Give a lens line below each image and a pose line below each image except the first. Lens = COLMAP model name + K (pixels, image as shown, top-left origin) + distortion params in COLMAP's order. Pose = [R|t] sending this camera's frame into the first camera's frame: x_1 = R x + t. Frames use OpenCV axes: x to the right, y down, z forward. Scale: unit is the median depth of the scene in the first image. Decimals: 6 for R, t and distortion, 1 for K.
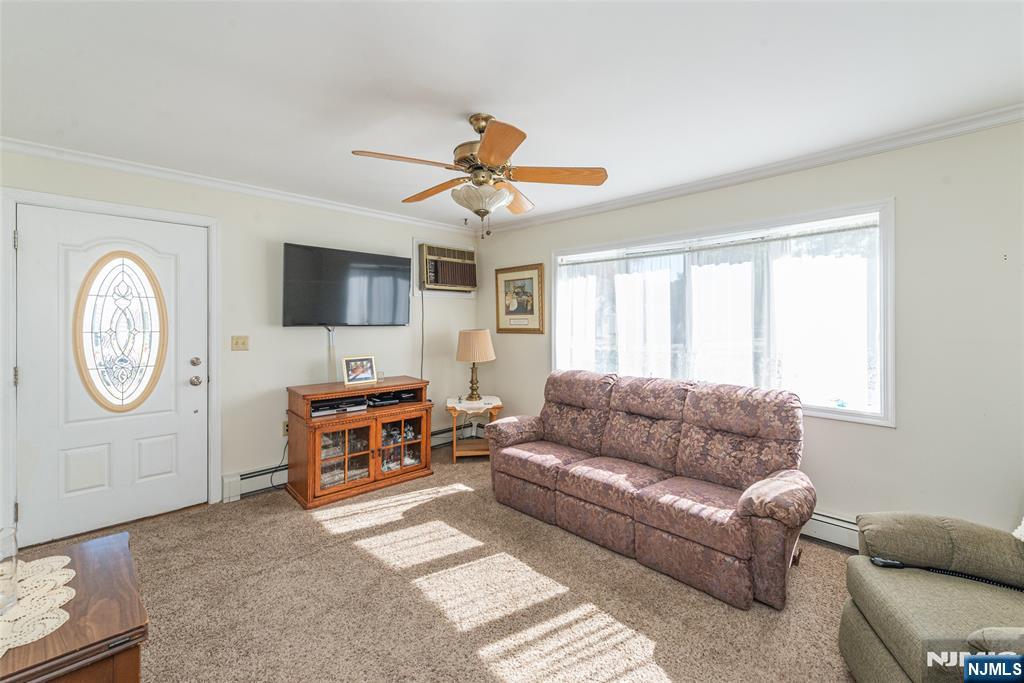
lens RADIAL K [[417.5, 0, 521.8], [0, 417.5, 323.1], [0, 0, 1]] dist [0.001132, 0.000032]
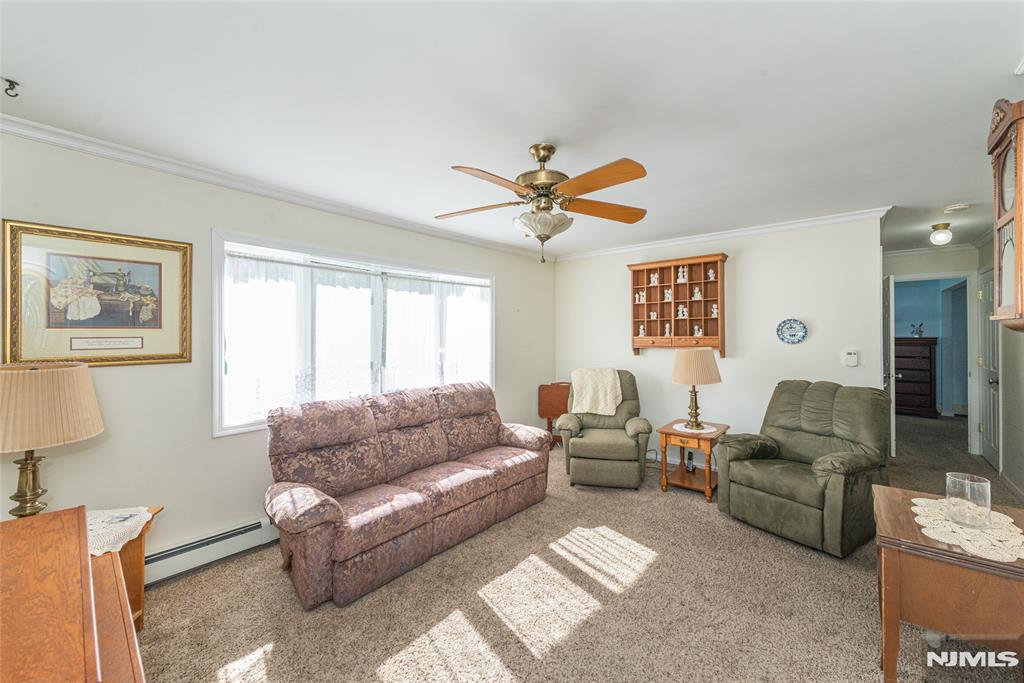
lens RADIAL K [[404.2, 0, 510.7], [0, 404.2, 333.1], [0, 0, 1]] dist [0.001453, -0.000231]
pose [[-0.063721, 0.000555, 0.997968, -0.790071], [0.004255, 0.999991, -0.000285, -0.018905], [-0.997959, 0.004228, -0.063723, 0.824904]]
